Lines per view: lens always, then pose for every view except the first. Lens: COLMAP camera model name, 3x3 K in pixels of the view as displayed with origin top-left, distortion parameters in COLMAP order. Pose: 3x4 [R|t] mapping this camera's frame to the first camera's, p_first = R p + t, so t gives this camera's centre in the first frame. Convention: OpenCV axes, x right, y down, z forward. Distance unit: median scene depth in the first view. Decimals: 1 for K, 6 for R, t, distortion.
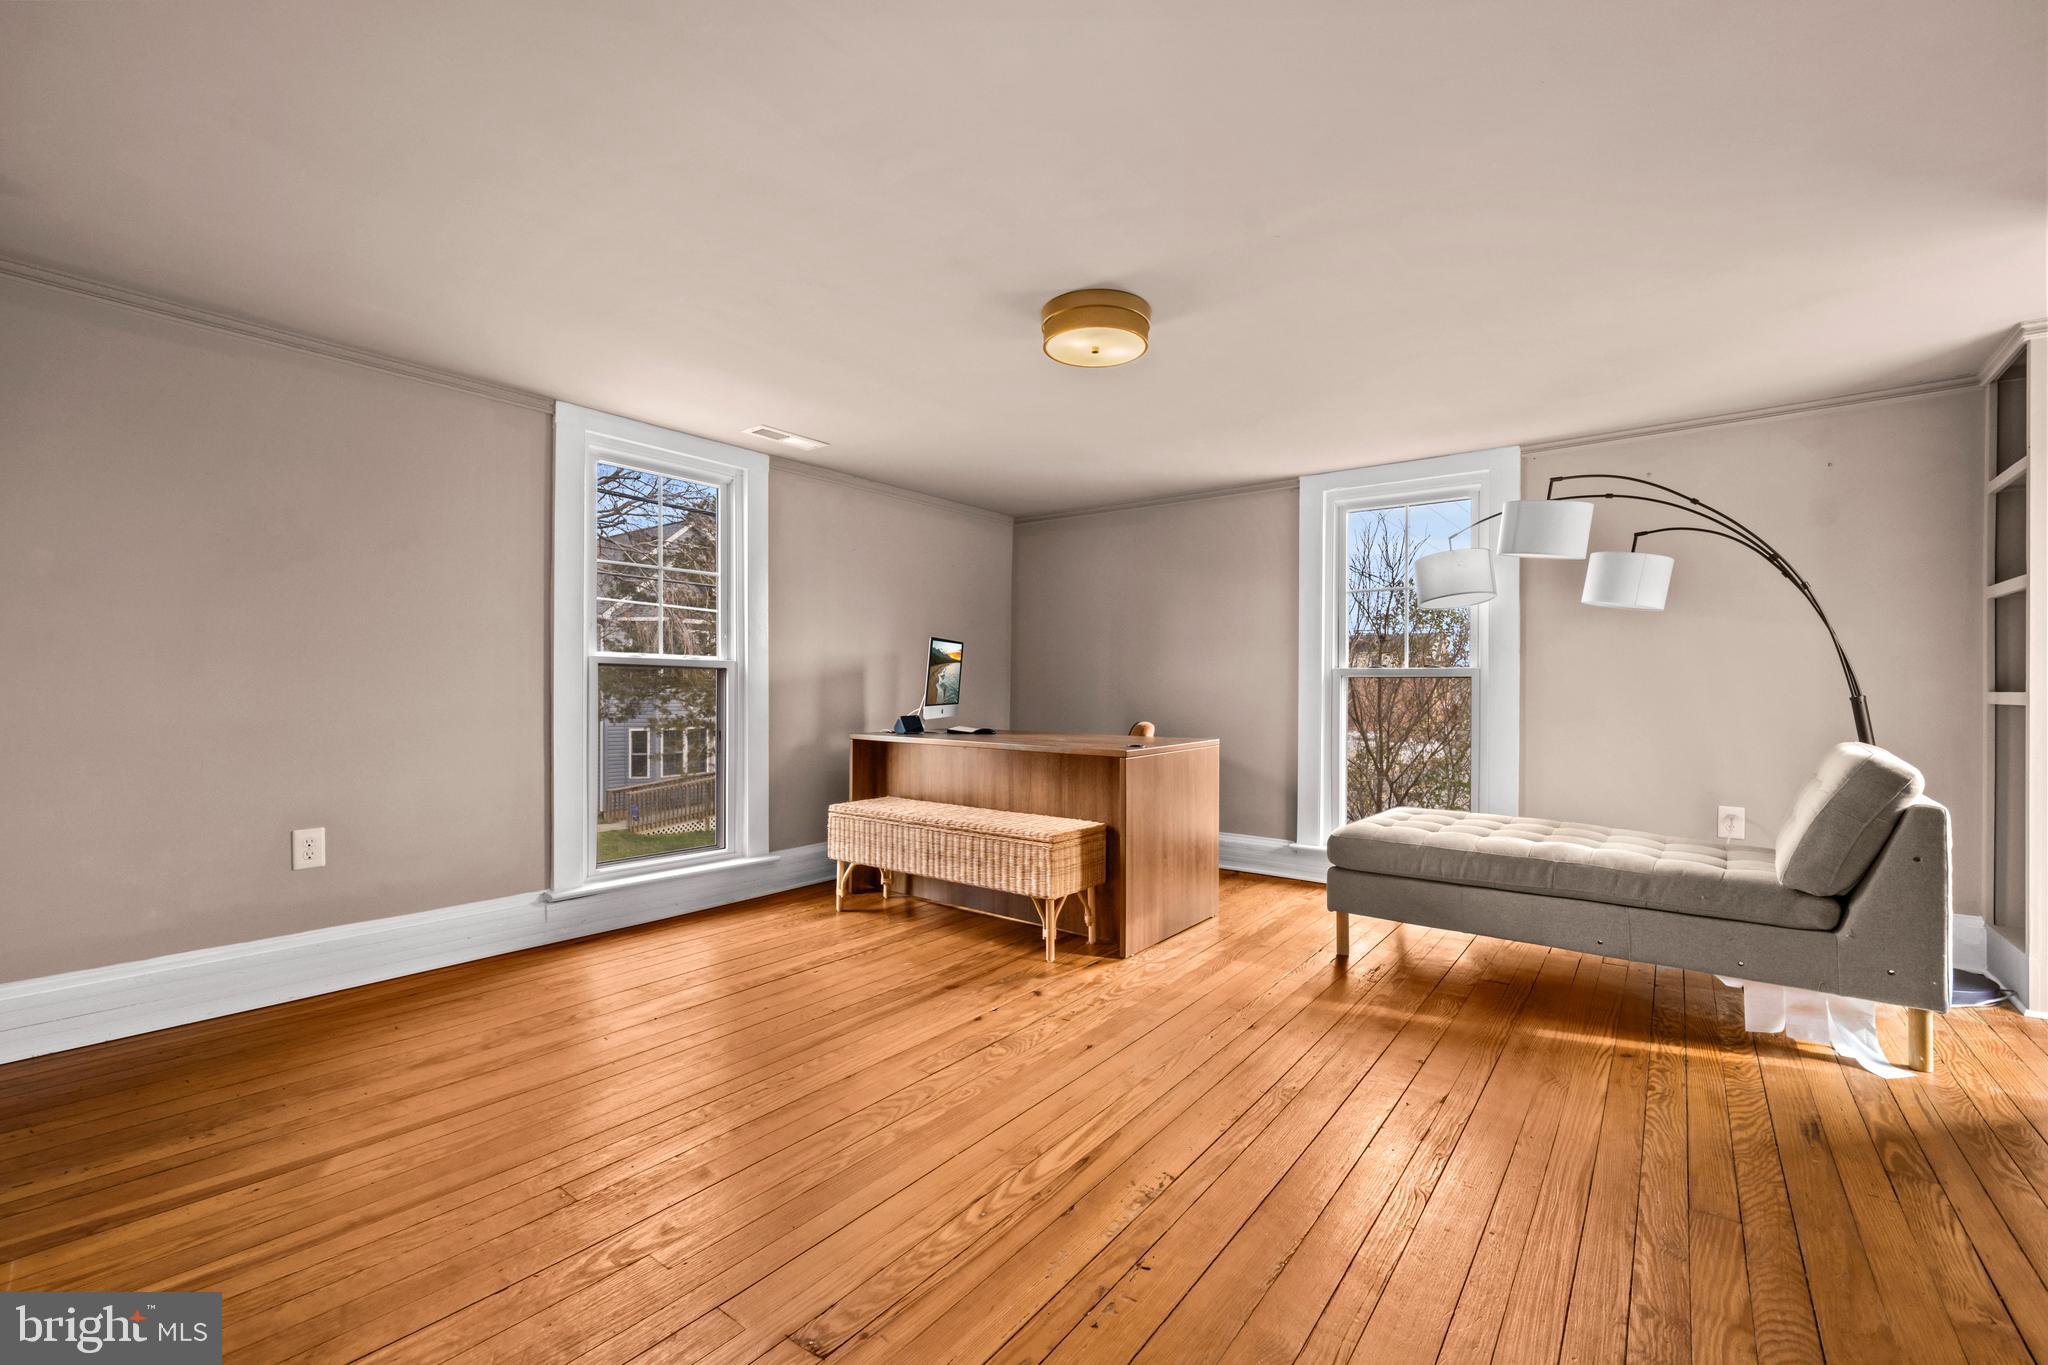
lens RADIAL K [[858.6, 0, 1024.0], [0, 858.6, 682.5], [0, 0, 1]] dist [0.000116, 0.000019]
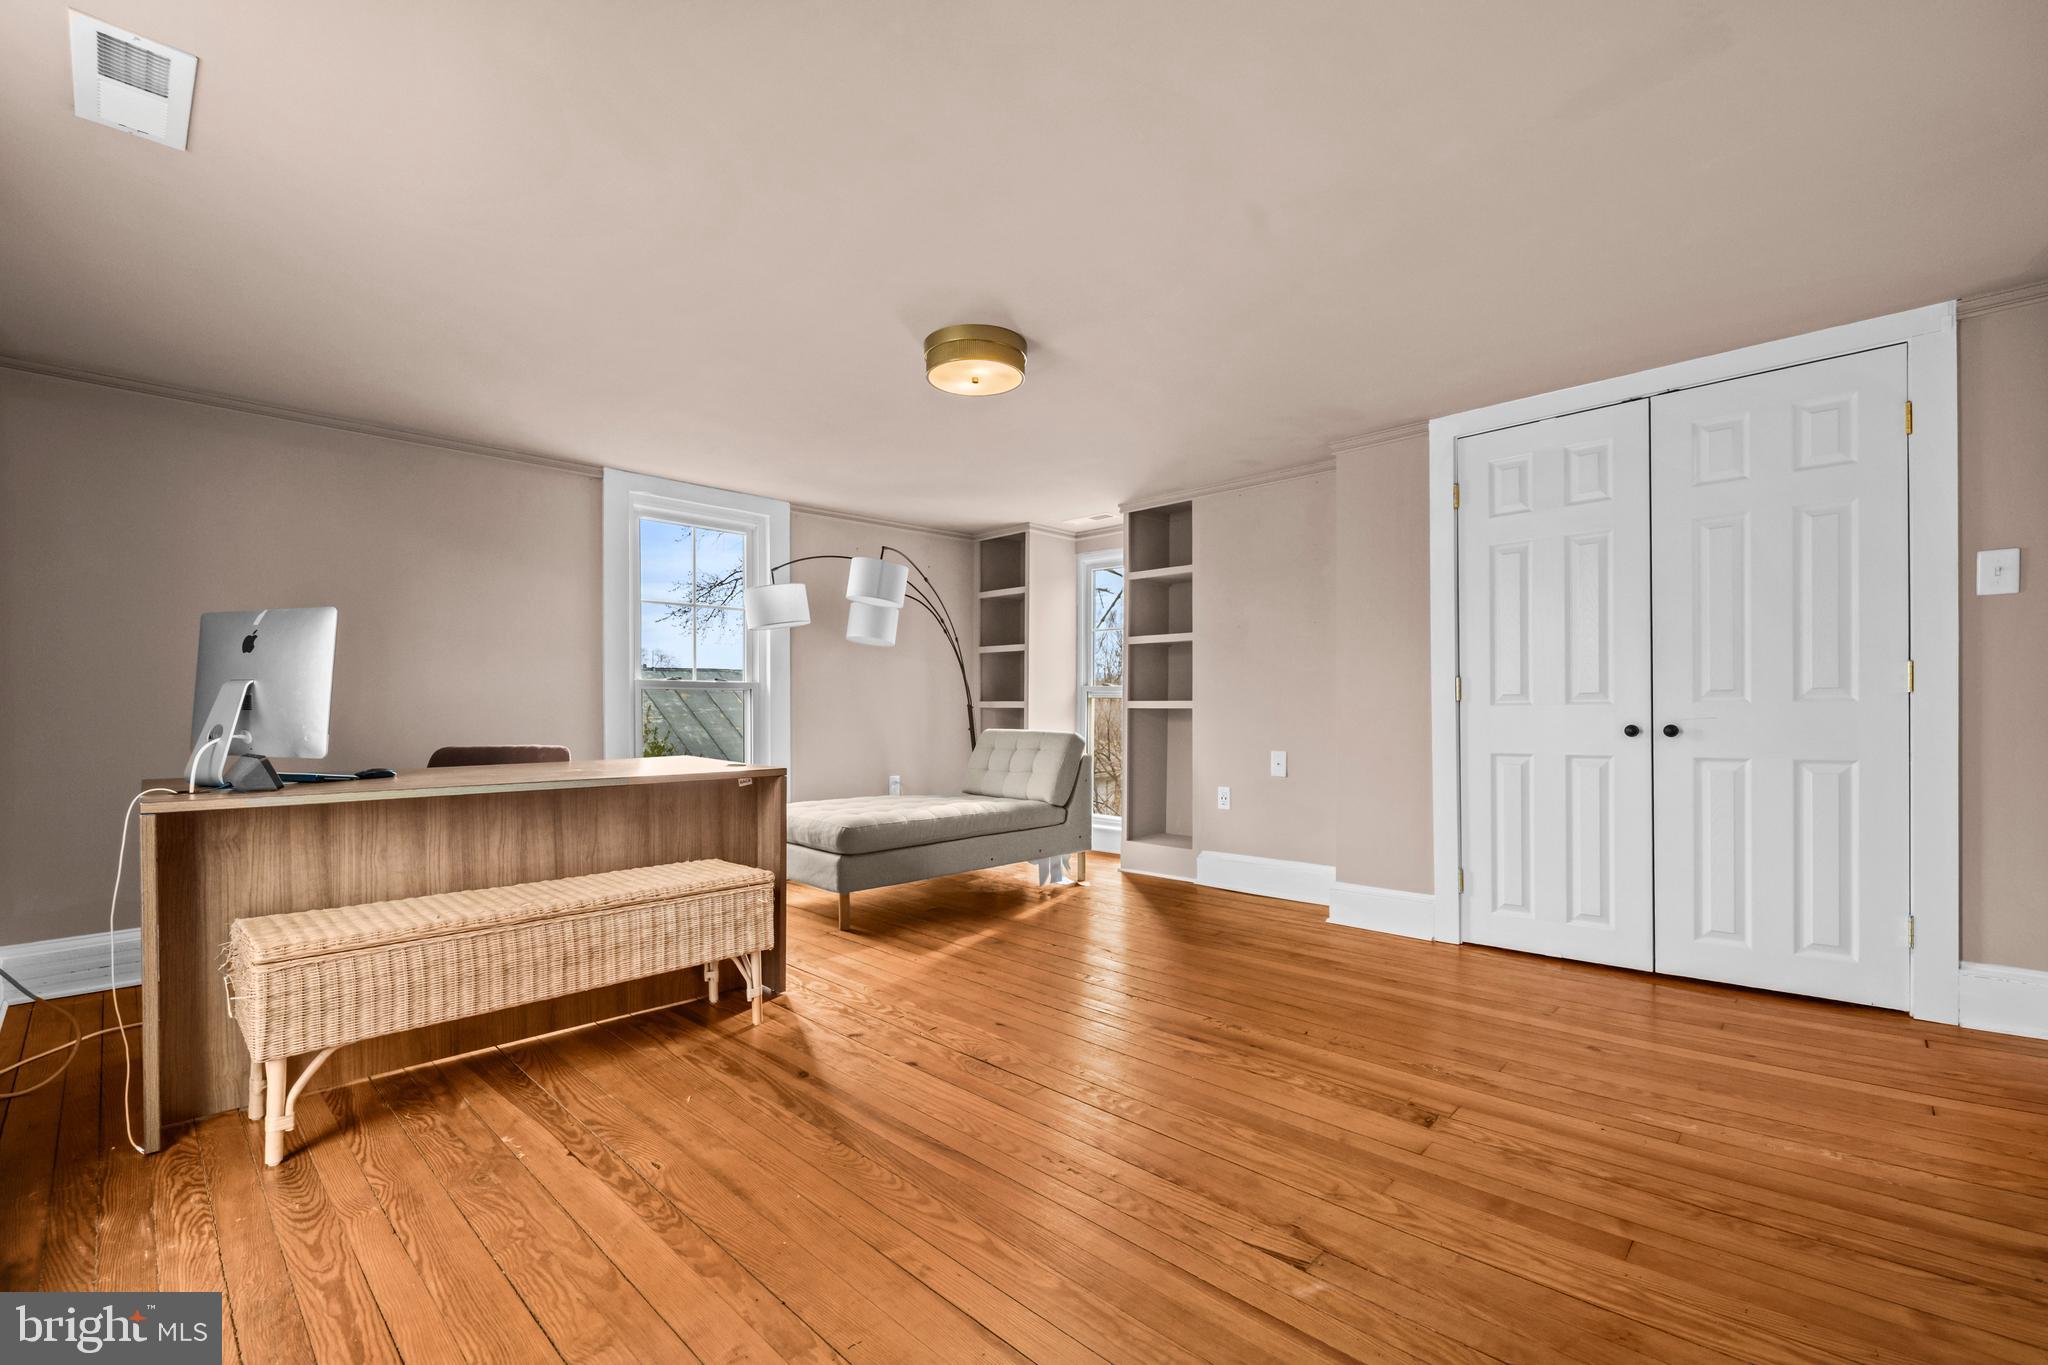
lens RADIAL K [[875.0, 0, 1025.3], [0, 875.0, 706.6], [0, 0, 1]] dist [-0.000248, 0.000041]
pose [[0.114931, -0.008577, 0.993336, -0.788757], [-0.003912, 0.999951, 0.009087, 0.004980], [-0.993366, -0.004931, 0.114892, 0.643248]]
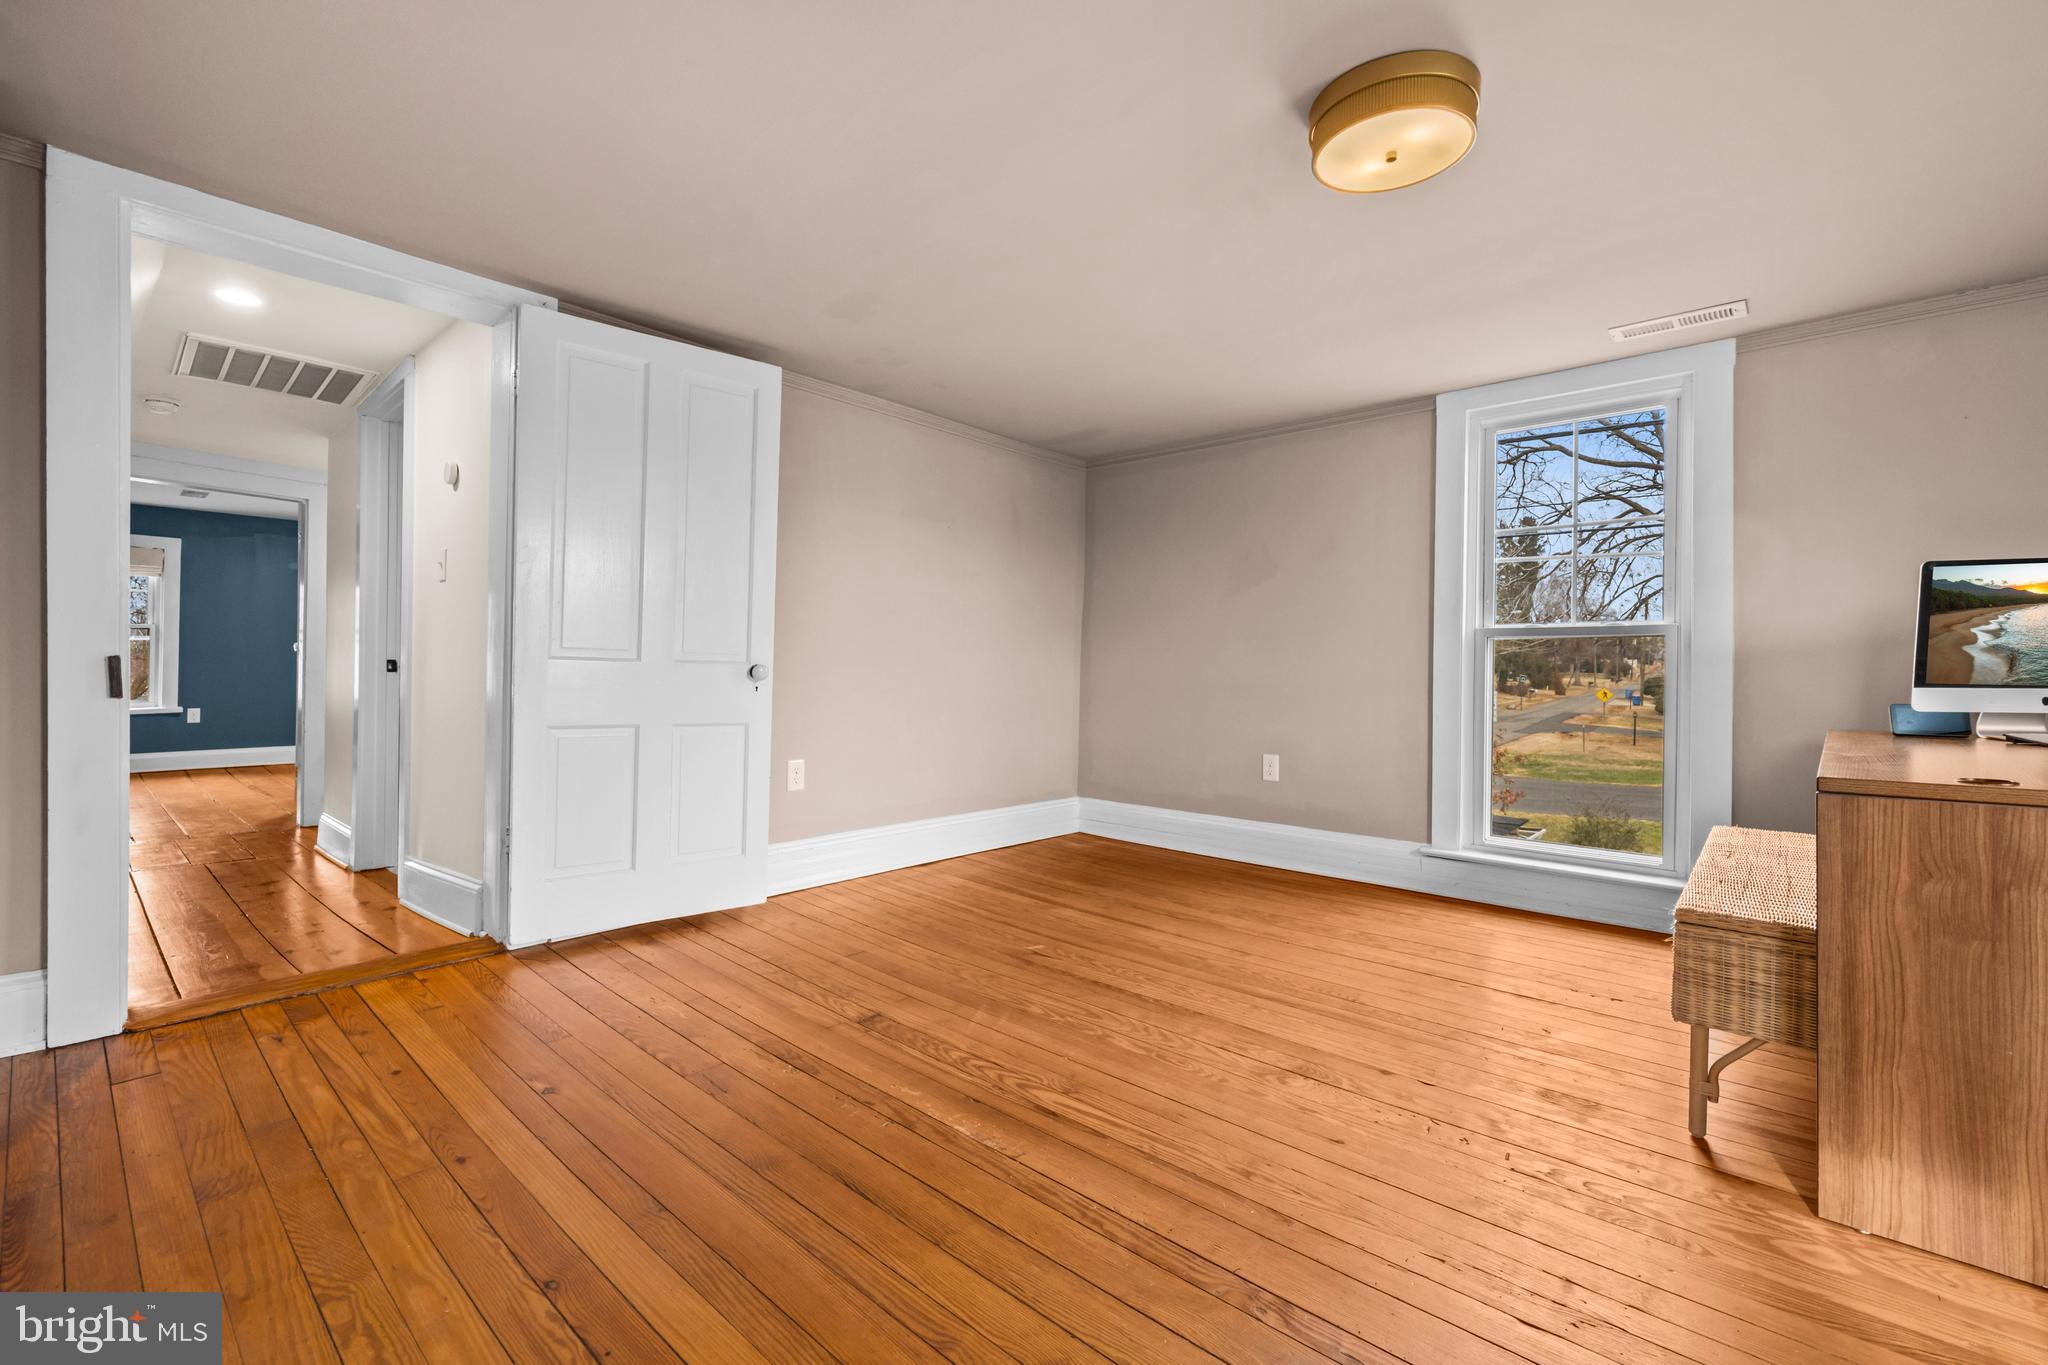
lens RADIAL K [[882.8, 0, 1024.4], [0, 882.8, 659.2], [0, 0, 1]] dist [-0.000035, 0.000043]
pose [[-0.081626, -0.013382, -0.996573, 0.643909], [-0.000311, 0.999910, -0.013402, 0.022038], [0.996663, -0.000784, -0.081622, 0.609889]]
